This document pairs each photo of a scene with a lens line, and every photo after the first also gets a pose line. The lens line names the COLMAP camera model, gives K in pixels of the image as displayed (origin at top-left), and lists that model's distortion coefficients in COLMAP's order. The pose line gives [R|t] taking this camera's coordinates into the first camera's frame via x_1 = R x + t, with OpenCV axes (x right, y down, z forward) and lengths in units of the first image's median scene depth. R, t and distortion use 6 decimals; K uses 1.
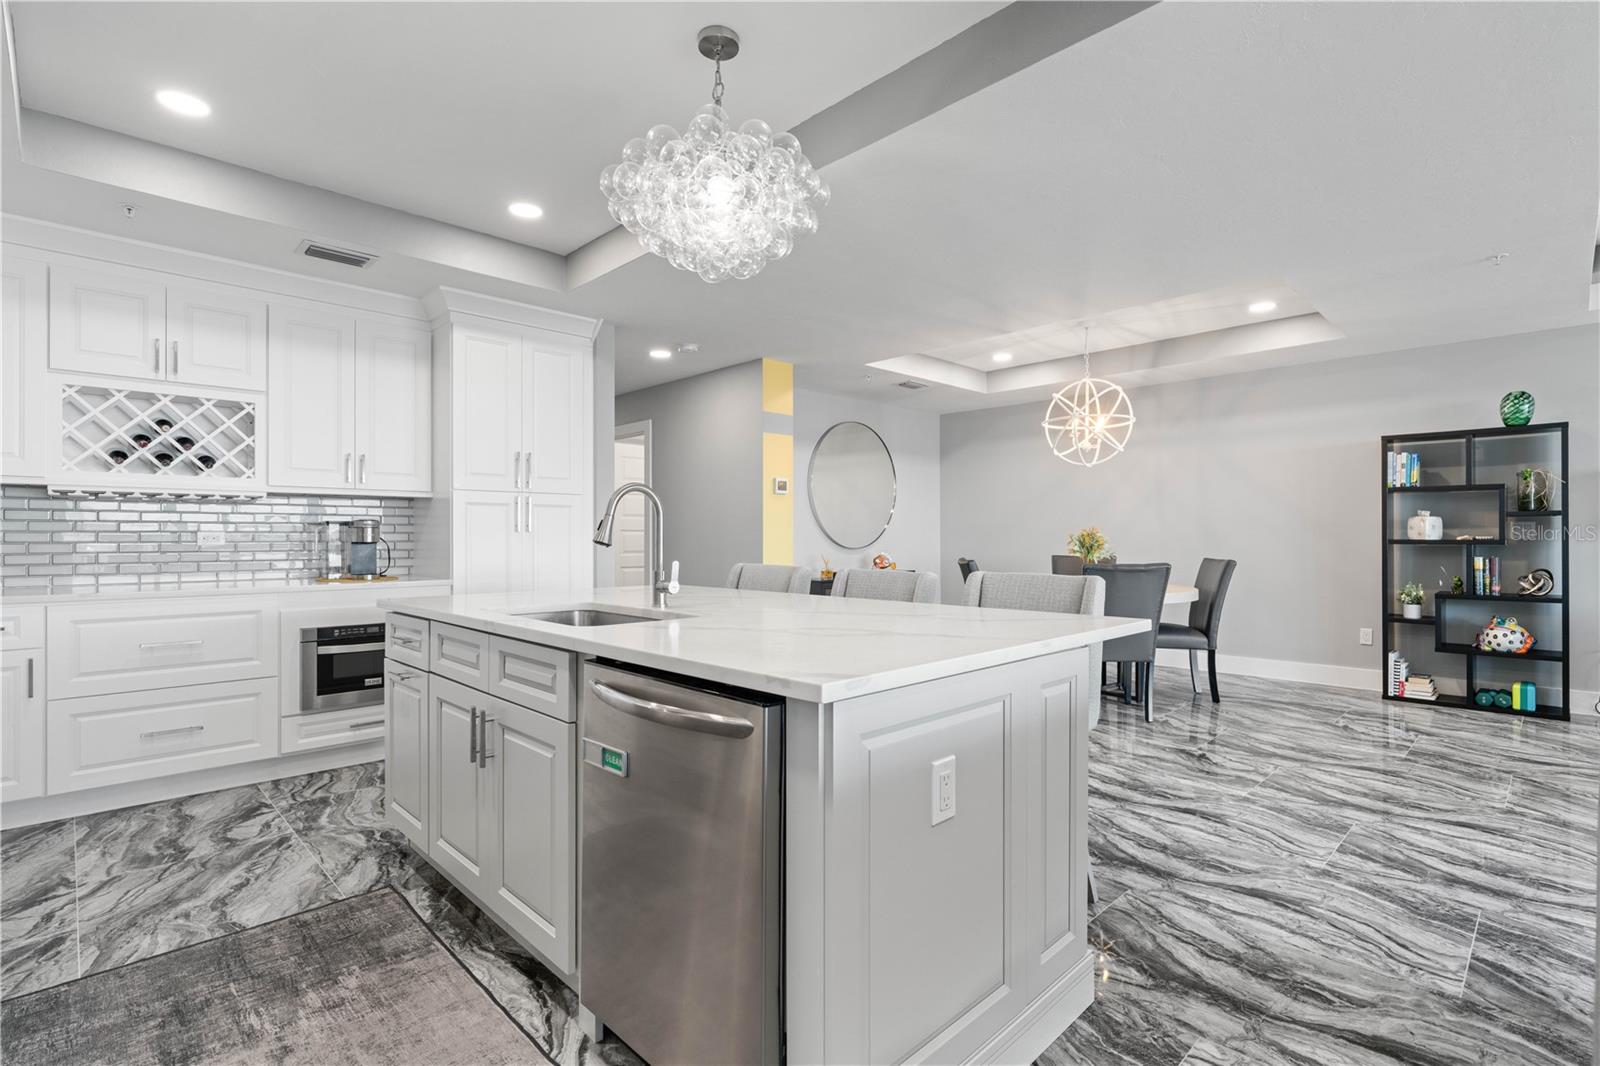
lens RADIAL K [[752.6, 0, 800.4], [0, 752.6, 536.1], [0, 0, 1]] dist [-0.001704, 0.000065]
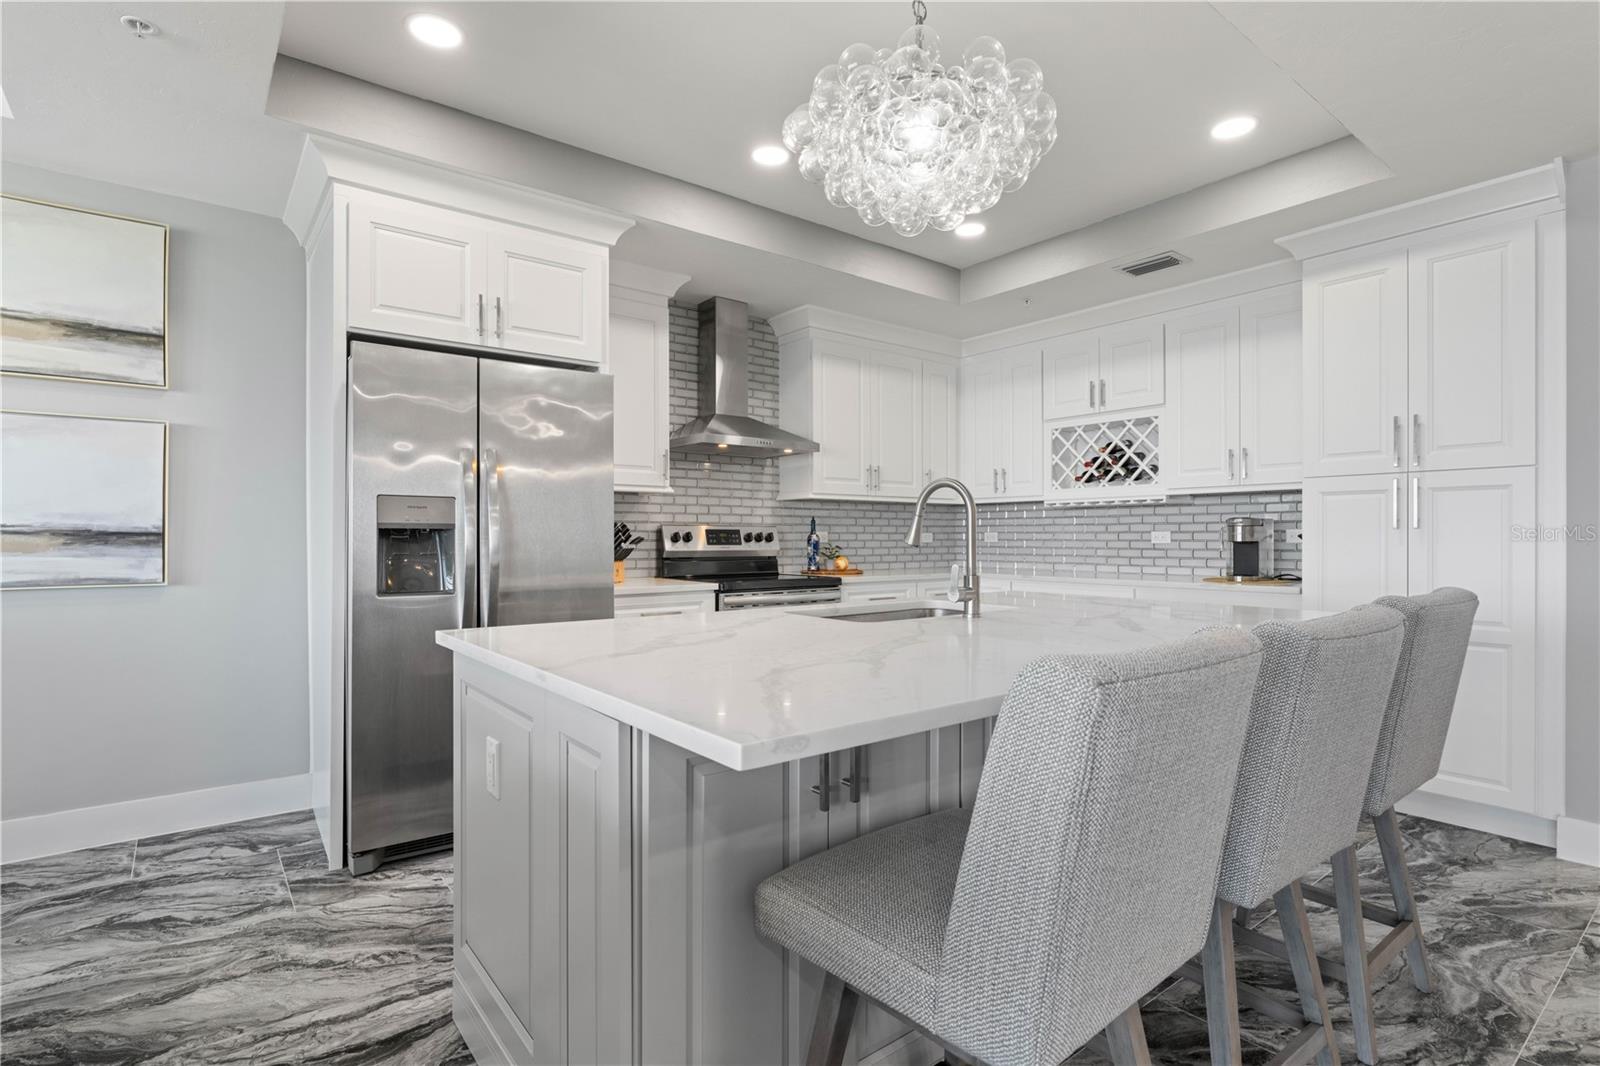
lens RADIAL K [[785.4, 0, 801.5], [0, 785.4, 539.4], [0, 0, 1]] dist [-0.003582, 0.000144]
pose [[-0.107559, 0.004545, -0.994188, 0.416784], [0.002401, 0.999988, 0.004312, -0.000023], [0.994196, -0.001924, -0.107568, 0.512551]]
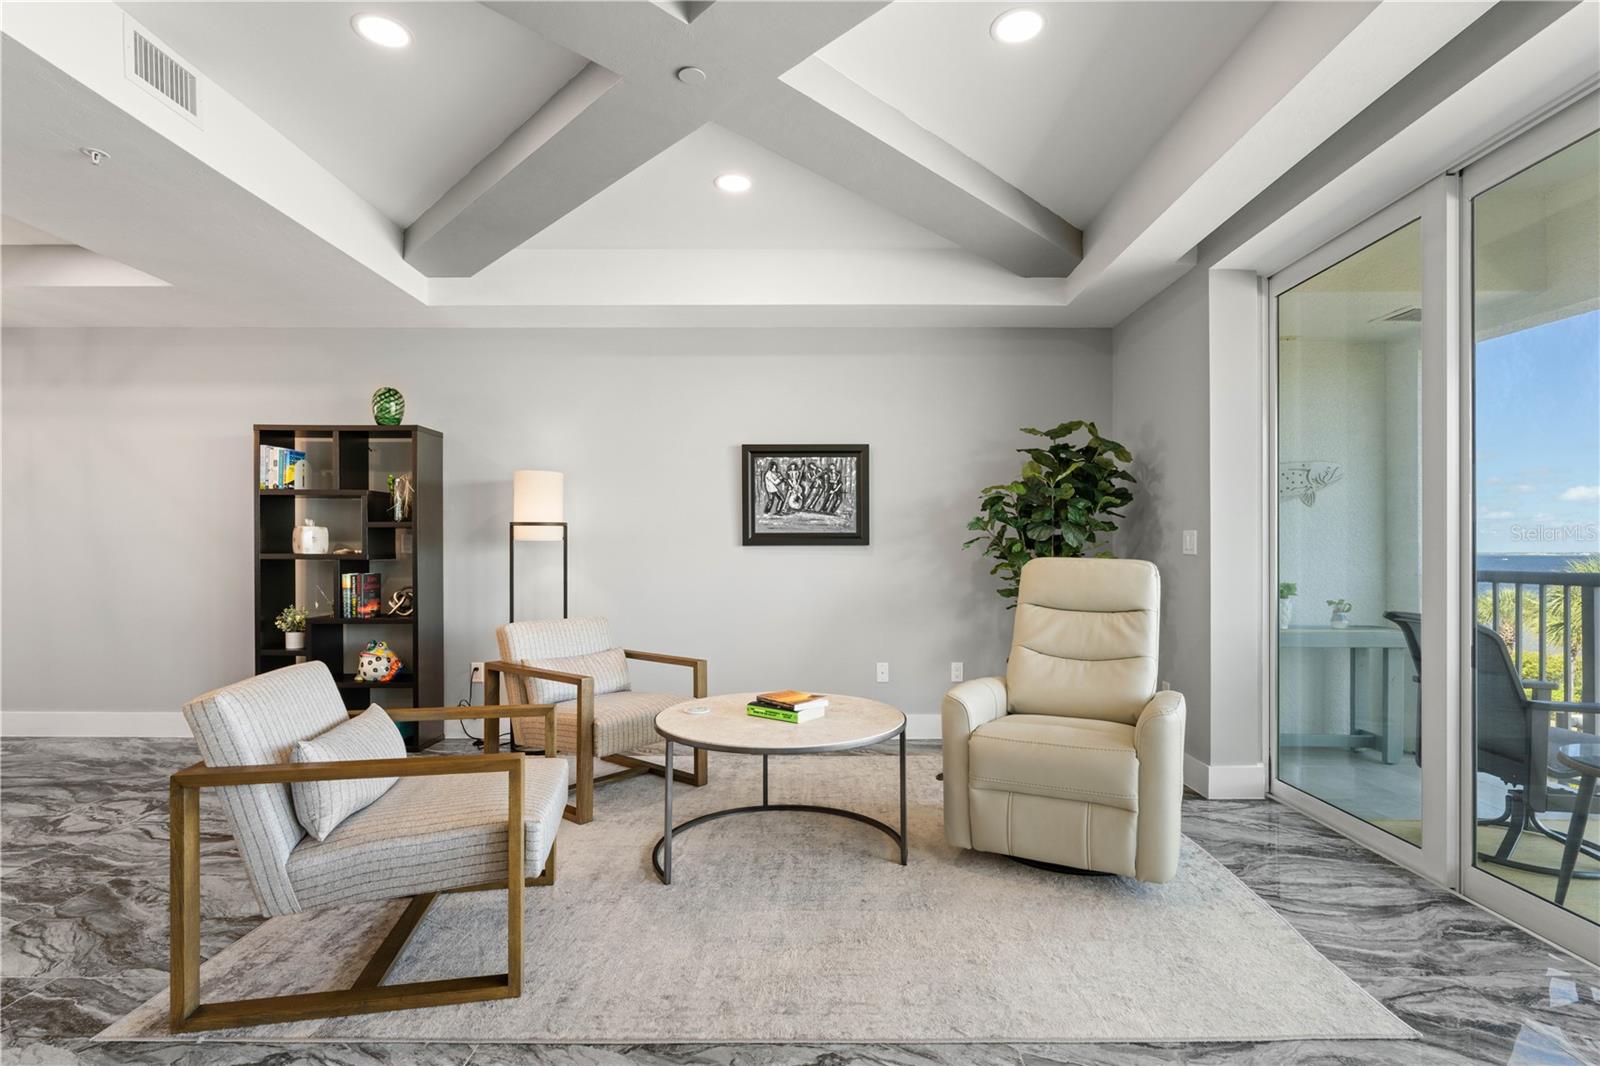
lens RADIAL K [[757.1, 0, 810.5], [0, 757.1, 557.9], [0, 0, 1]] dist [-0.003379, 0.000484]
pose [[0.698978, 0.001274, 0.715142, 0.736049], [-0.004601, 0.999986, 0.002715, 0.005257], [-0.715129, -0.005188, 0.698973, 0.014898]]
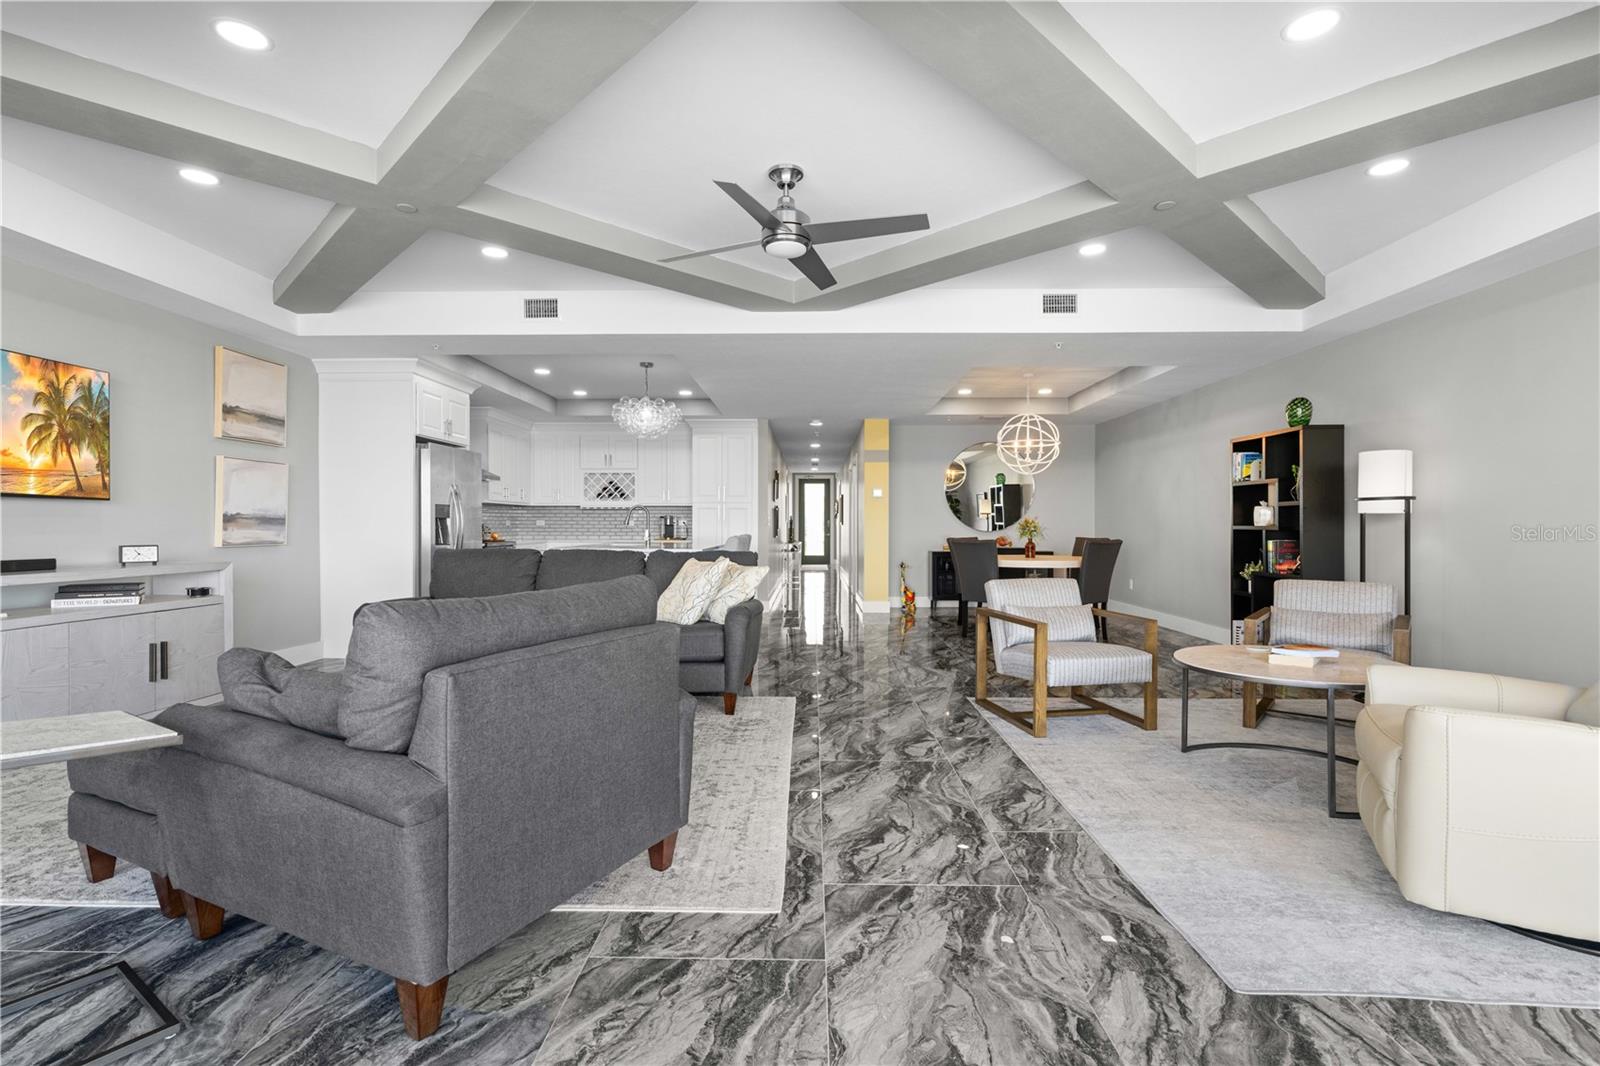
lens RADIAL K [[745.0, 0, 801.6], [0, 745.0, 531.4], [0, 0, 1]] dist [-0.005069, 0.001517]
pose [[0.703804, 0.009341, -0.710333, 1.366390], [-0.002003, 0.999936, 0.011165, 0.002173], [0.710391, -0.006436, 0.703777, -0.390880]]
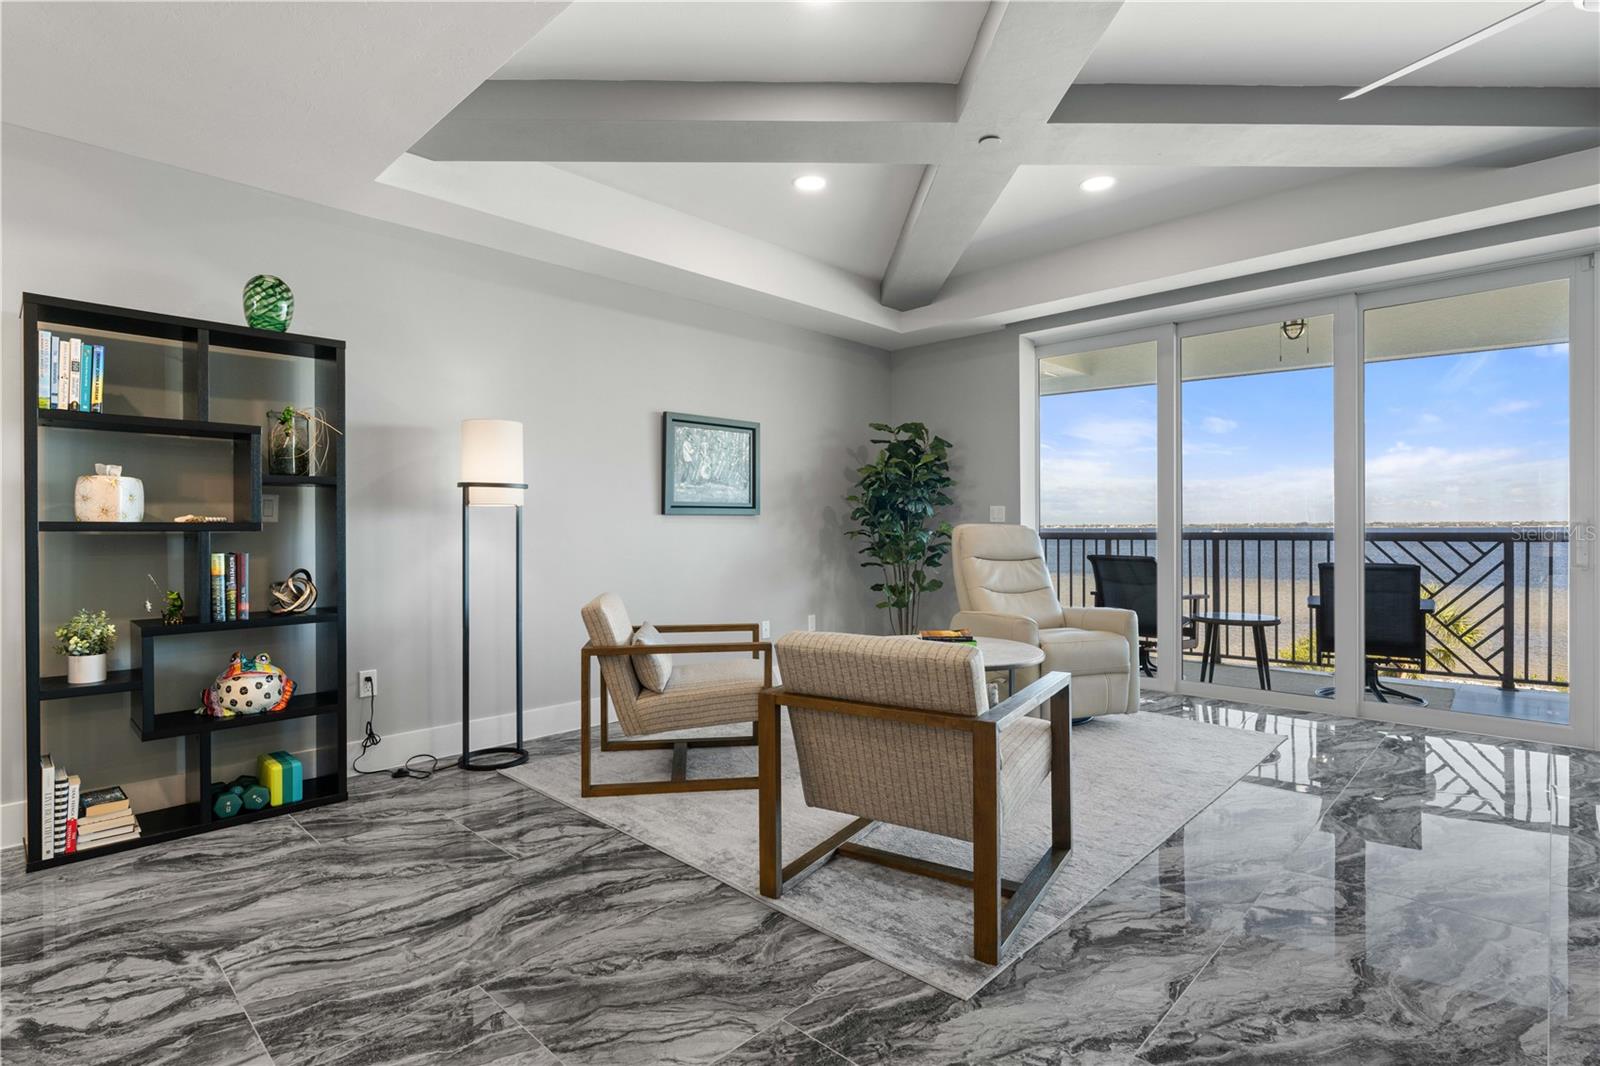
lens RADIAL K [[786.5, 0, 802.3], [0, 786.5, 532.3], [0, 0, 1]] dist [-0.004919, 0.000895]
pose [[-0.030980, -0.001707, 0.999519, 0.346488], [0.004060, 0.999990, 0.001834, 0.014585], [-0.999512, 0.004114, -0.030973, 0.658548]]
